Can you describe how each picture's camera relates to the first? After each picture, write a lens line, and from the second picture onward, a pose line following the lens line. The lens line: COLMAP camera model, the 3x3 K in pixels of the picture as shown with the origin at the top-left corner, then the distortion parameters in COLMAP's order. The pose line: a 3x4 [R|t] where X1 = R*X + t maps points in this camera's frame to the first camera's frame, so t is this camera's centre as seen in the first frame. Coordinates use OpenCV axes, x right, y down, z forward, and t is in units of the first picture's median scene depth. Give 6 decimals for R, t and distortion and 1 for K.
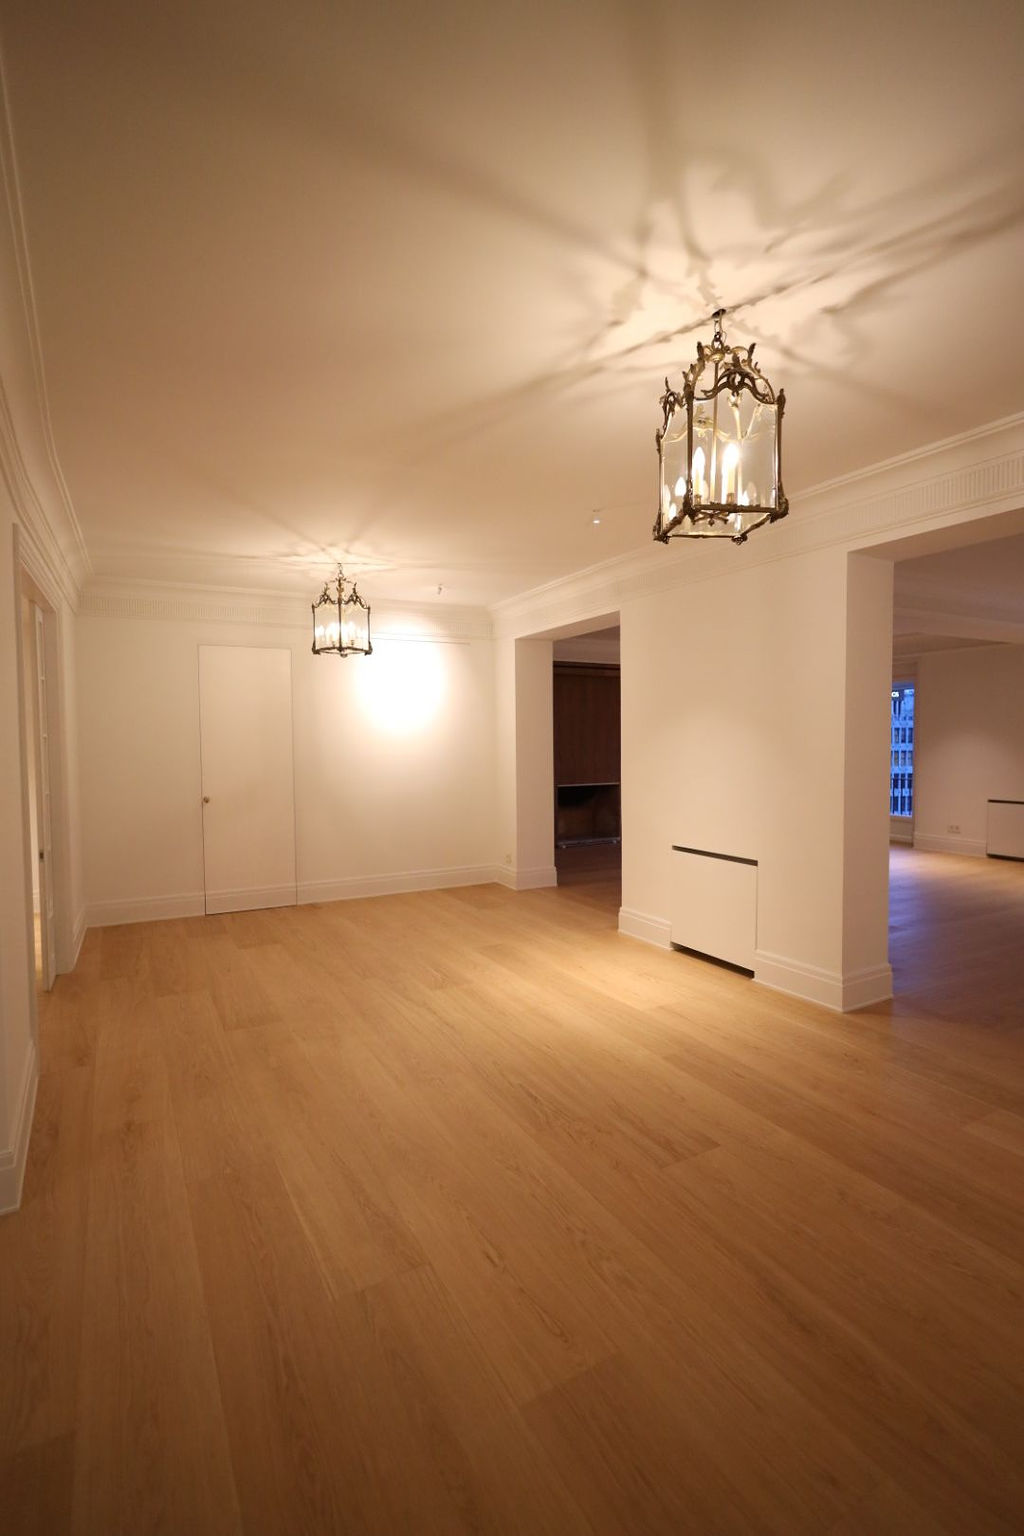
lens RADIAL K [[707.3, 0, 508.3], [0, 707.3, 767.7], [0, 0, 1]] dist [0.000632, 0.000283]
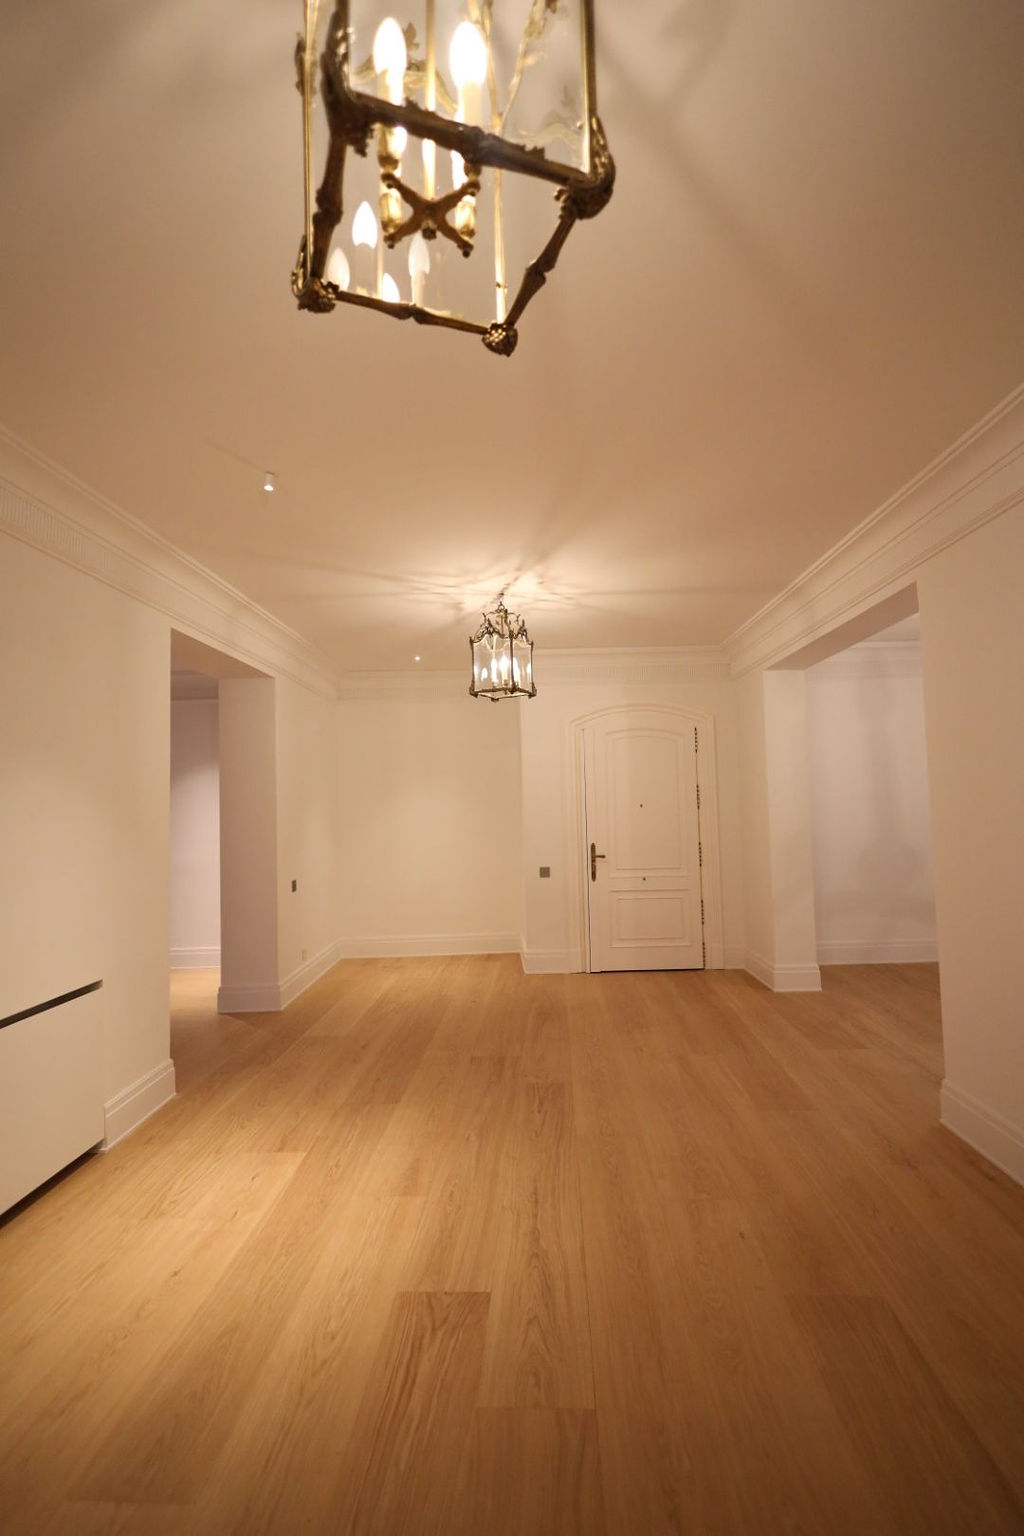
lens RADIAL K [[707.3, 0, 510.7], [0, 707.3, 771.2], [0, 0, 1]] dist [0.000632, 0.000283]
pose [[-0.843330, 0.056426, 0.534426, -0.525181], [0.053695, 0.998343, -0.020675, -0.057993], [-0.534707, 0.011261, -0.844962, 1.810434]]
